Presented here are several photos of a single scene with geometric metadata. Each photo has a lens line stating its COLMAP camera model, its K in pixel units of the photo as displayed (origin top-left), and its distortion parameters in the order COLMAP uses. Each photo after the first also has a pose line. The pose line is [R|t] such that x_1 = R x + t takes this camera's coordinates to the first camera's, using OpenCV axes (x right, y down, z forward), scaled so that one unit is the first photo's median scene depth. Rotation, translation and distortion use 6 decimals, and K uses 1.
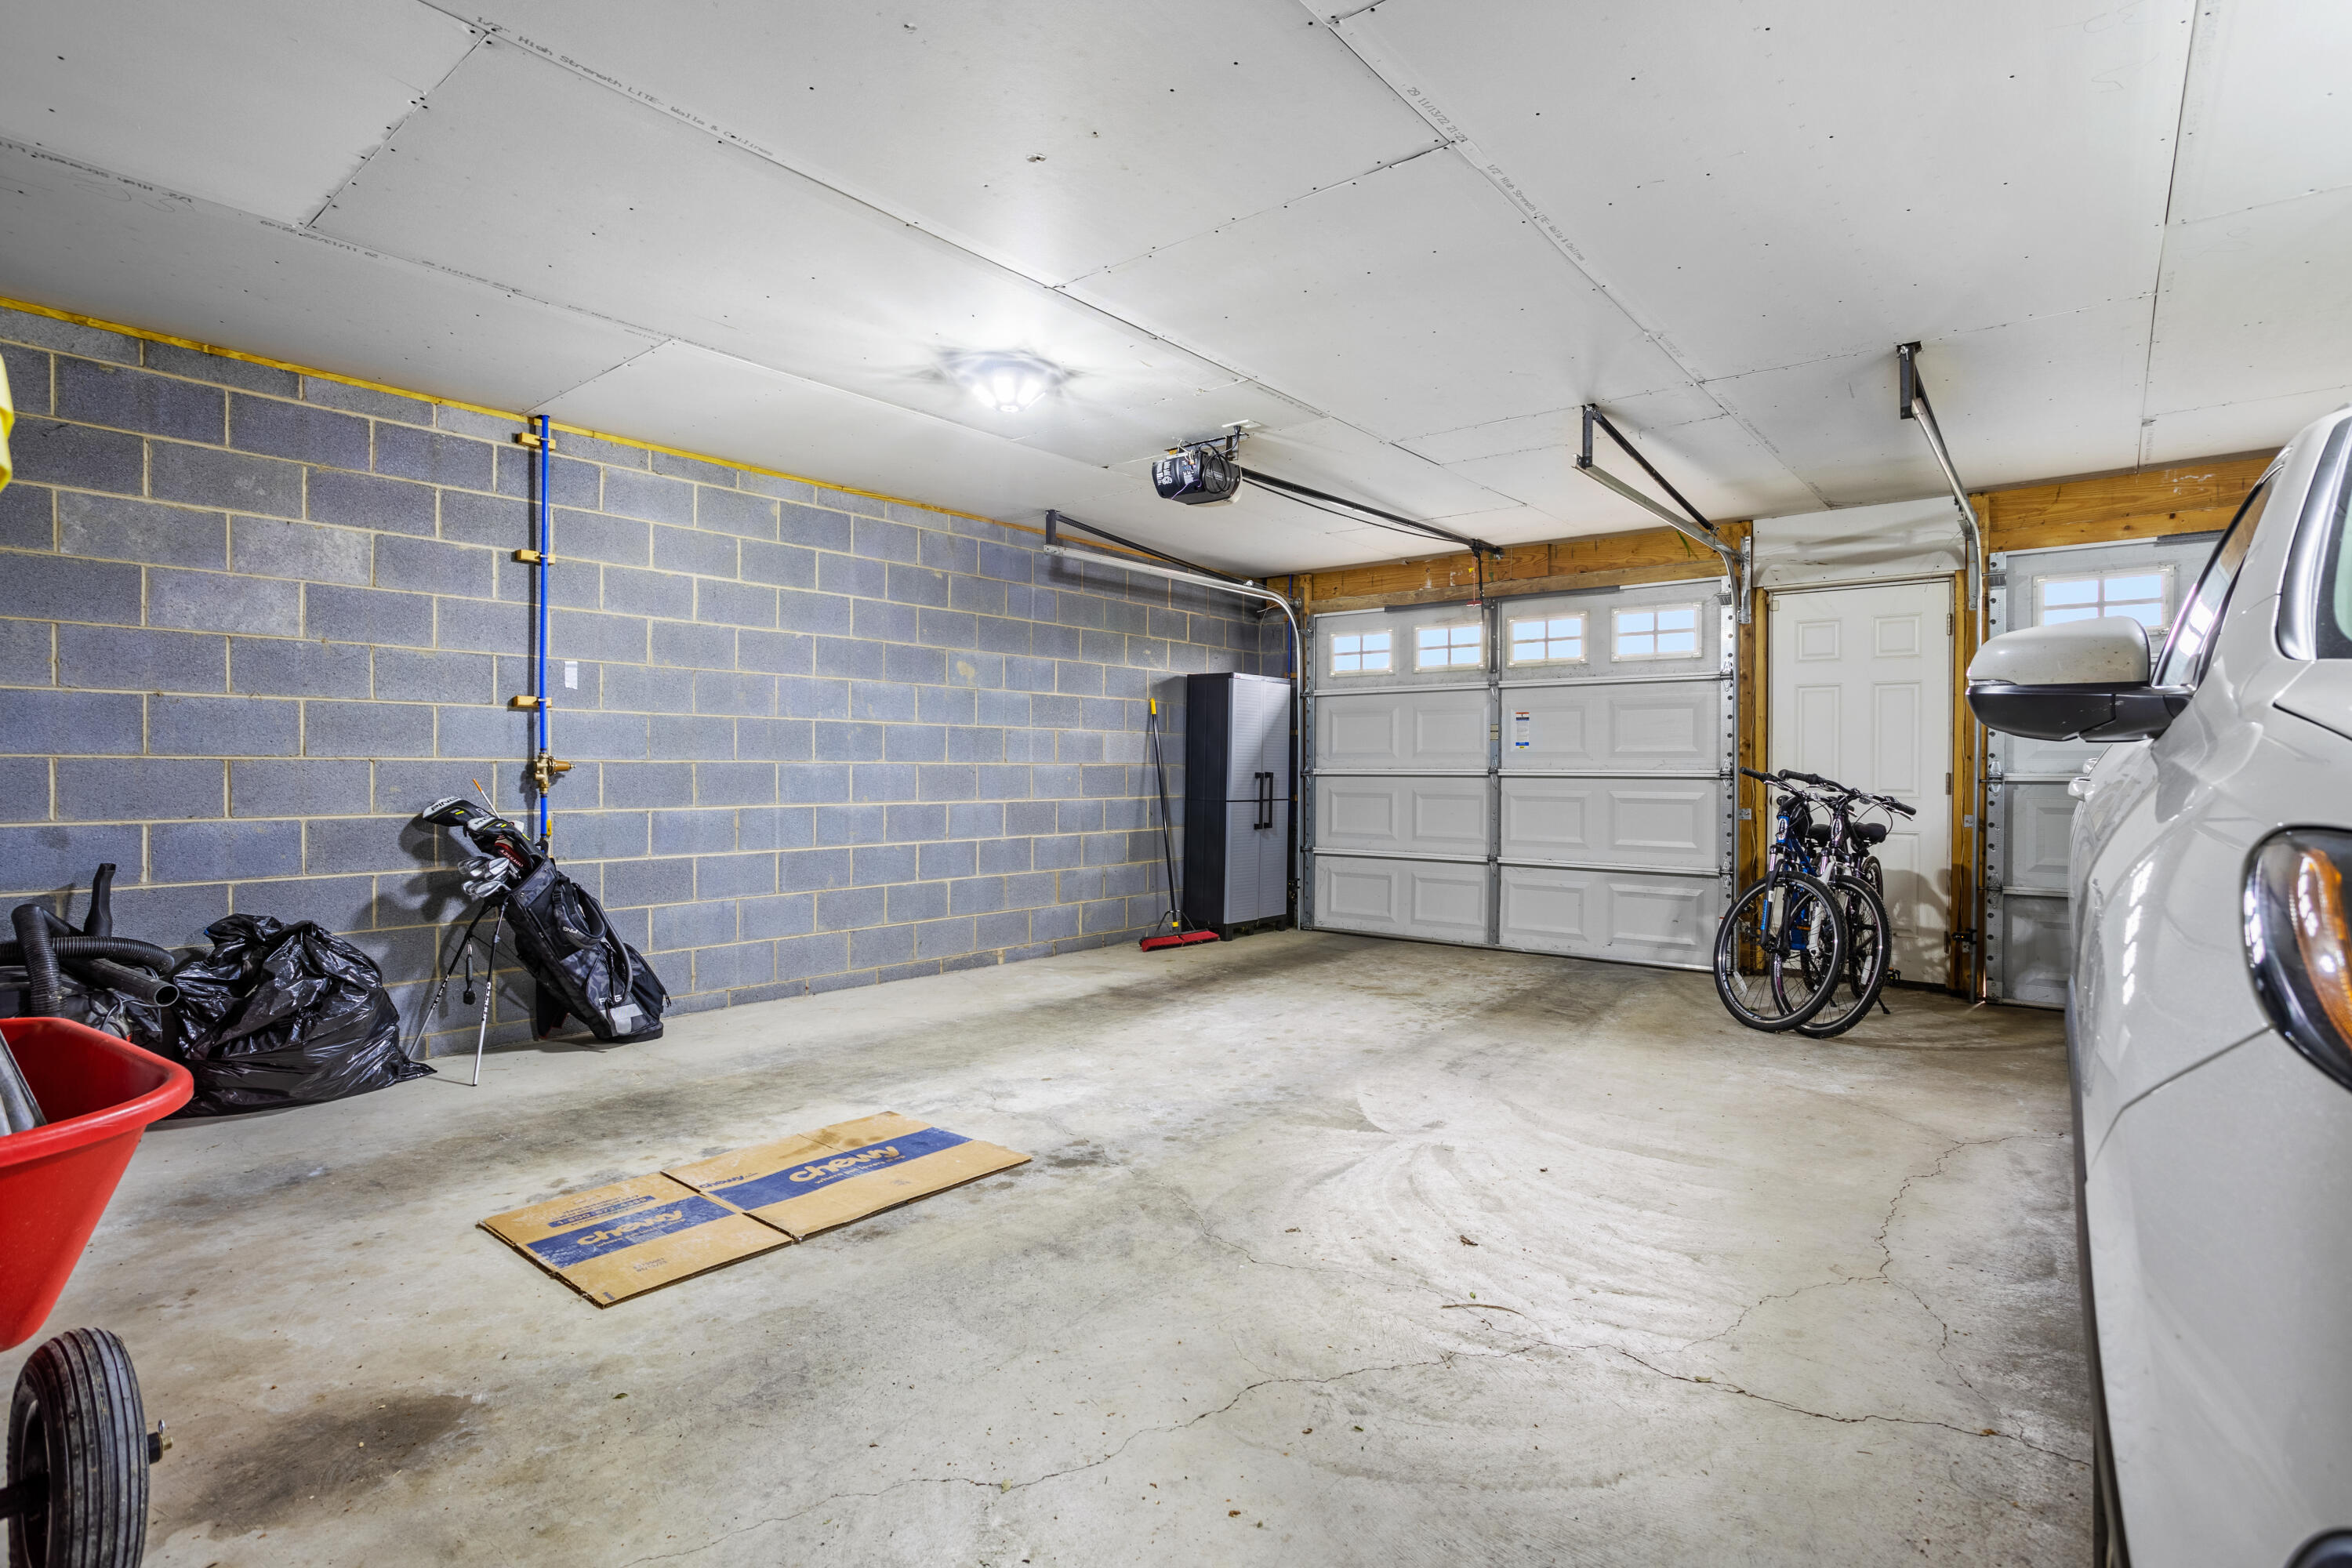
lens RADIAL K [[1166.0, 0, 1152.7], [0, 1166.0, 793.3], [0, 0, 1]] dist [-0.045101, 0.027456]
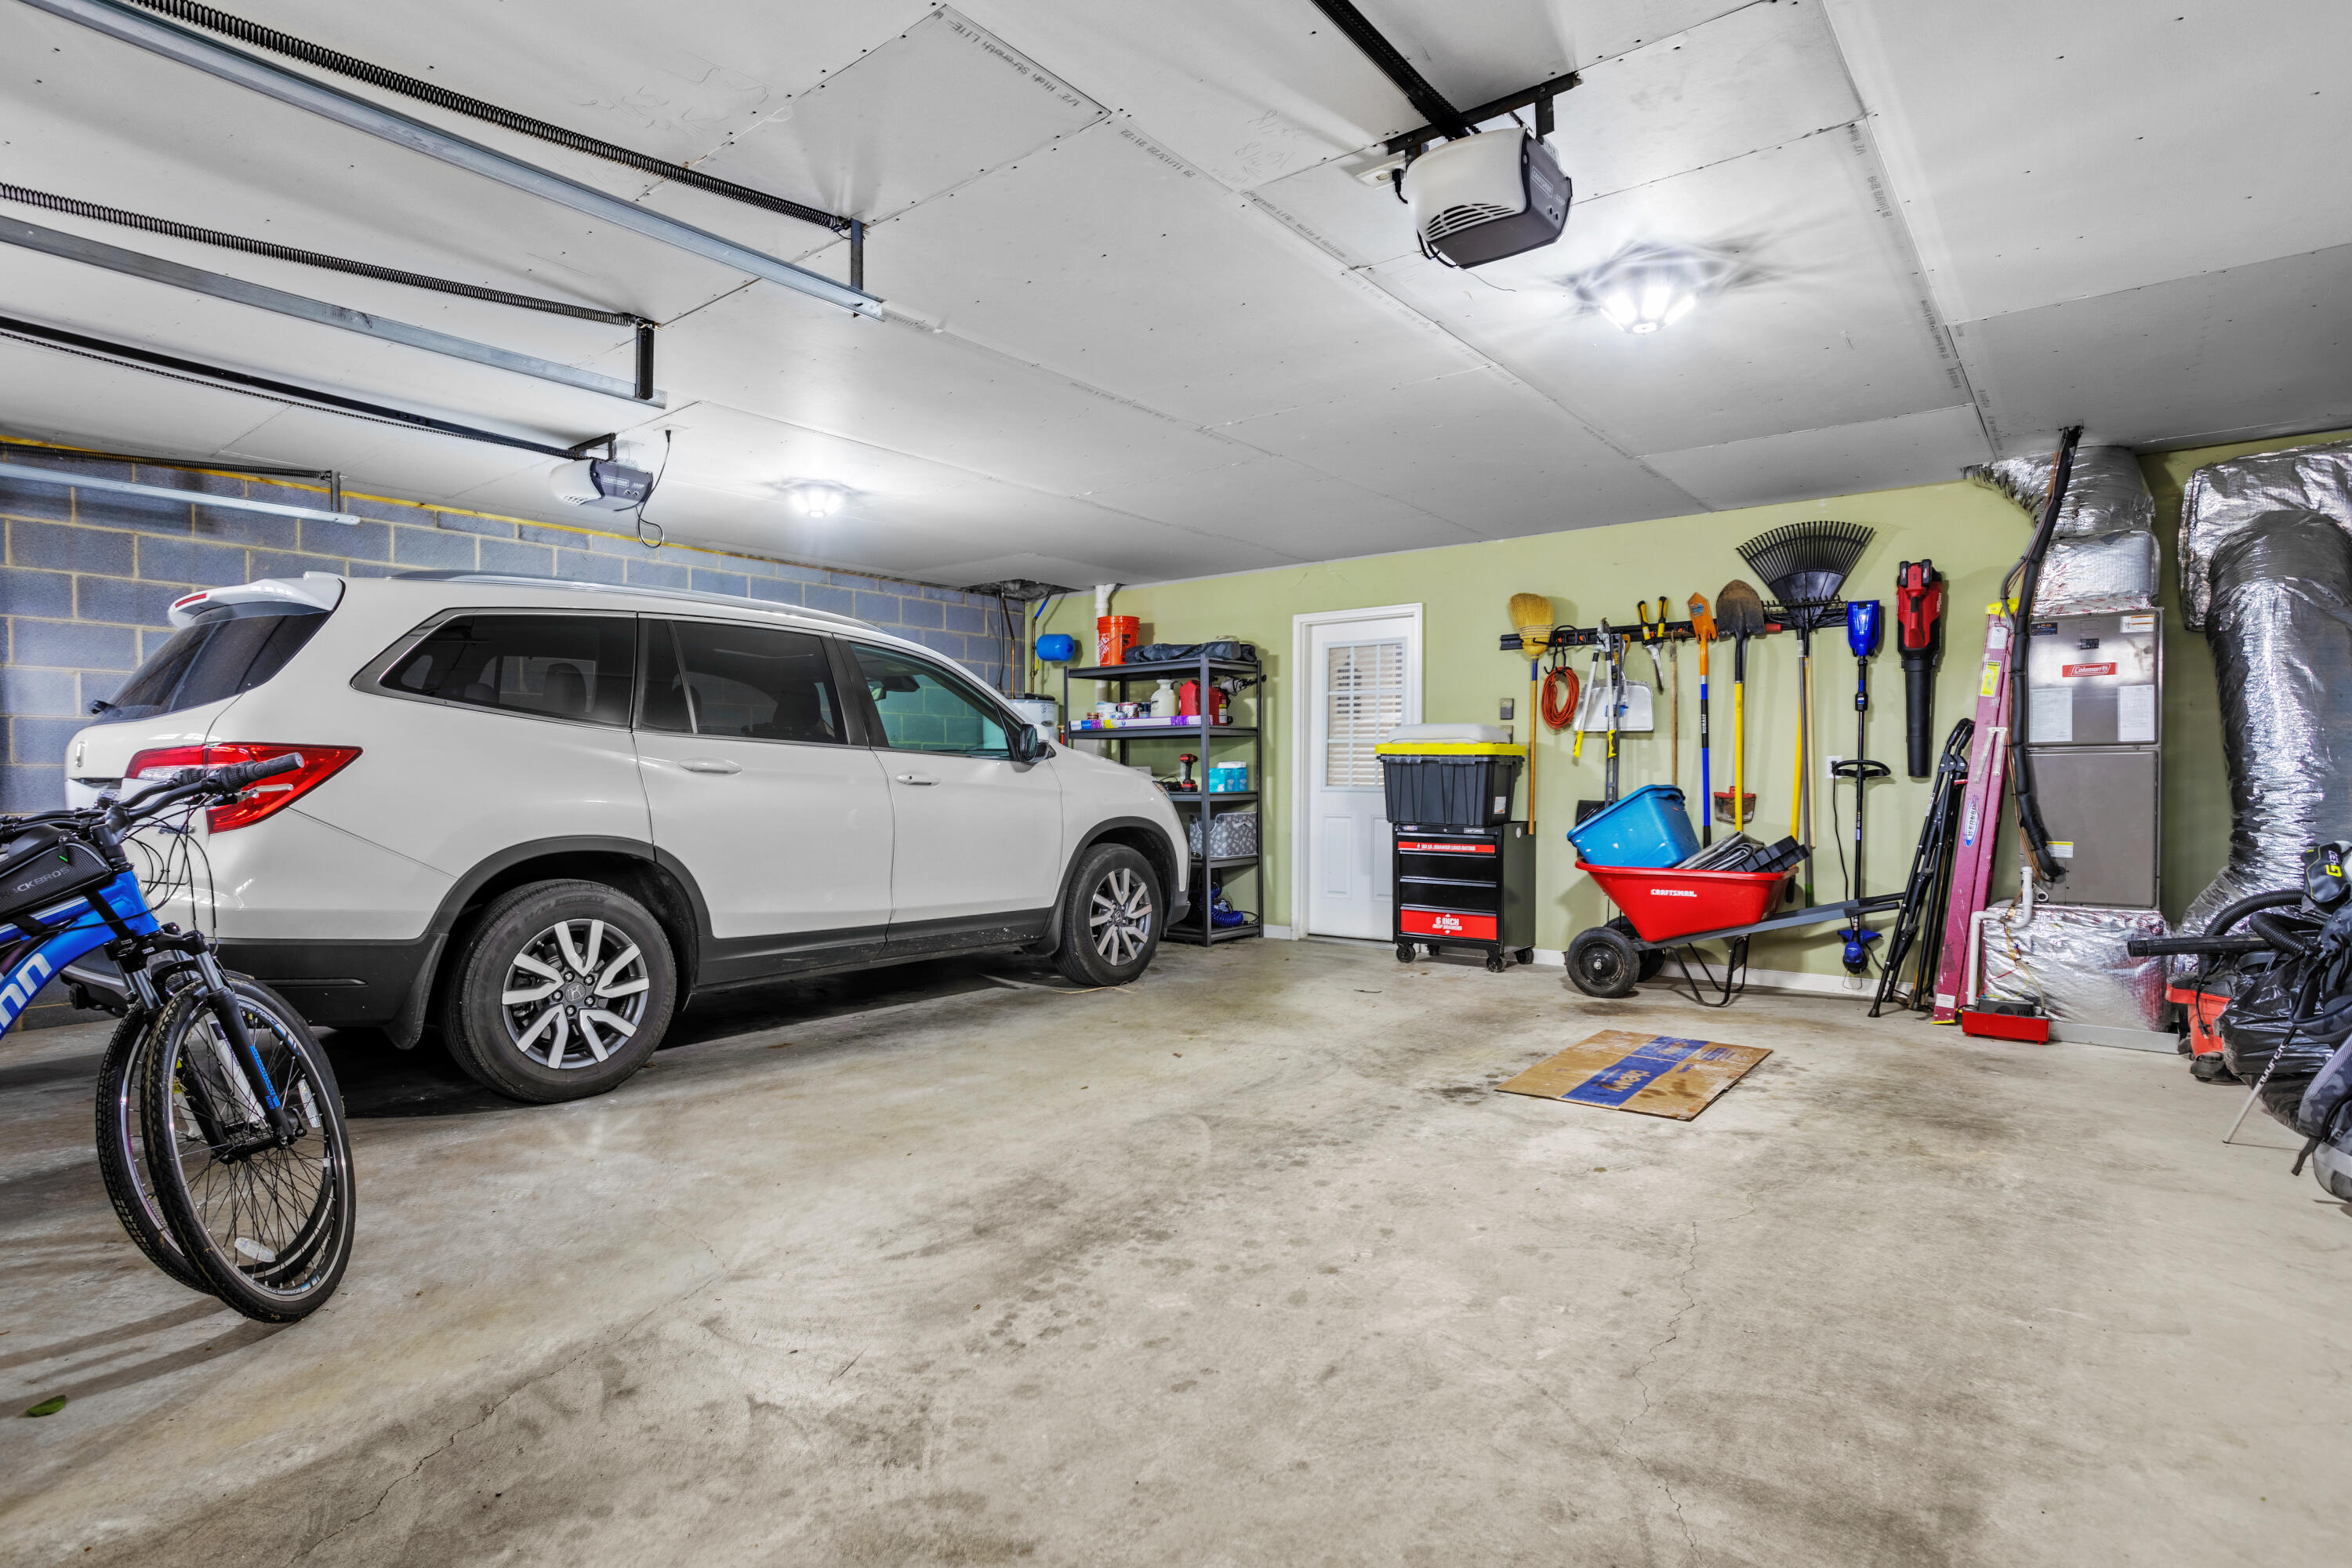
lens RADIAL K [[1166.0, 0, 1152.7], [0, 1166.0, 793.3], [0, 0, 1]] dist [-0.045101, 0.027456]
pose [[-0.999848, -0.007057, -0.015969, 0.244943], [-0.007583, 0.999422, 0.033150, -0.033007], [0.015726, 0.033266, -0.999323, 1.931628]]
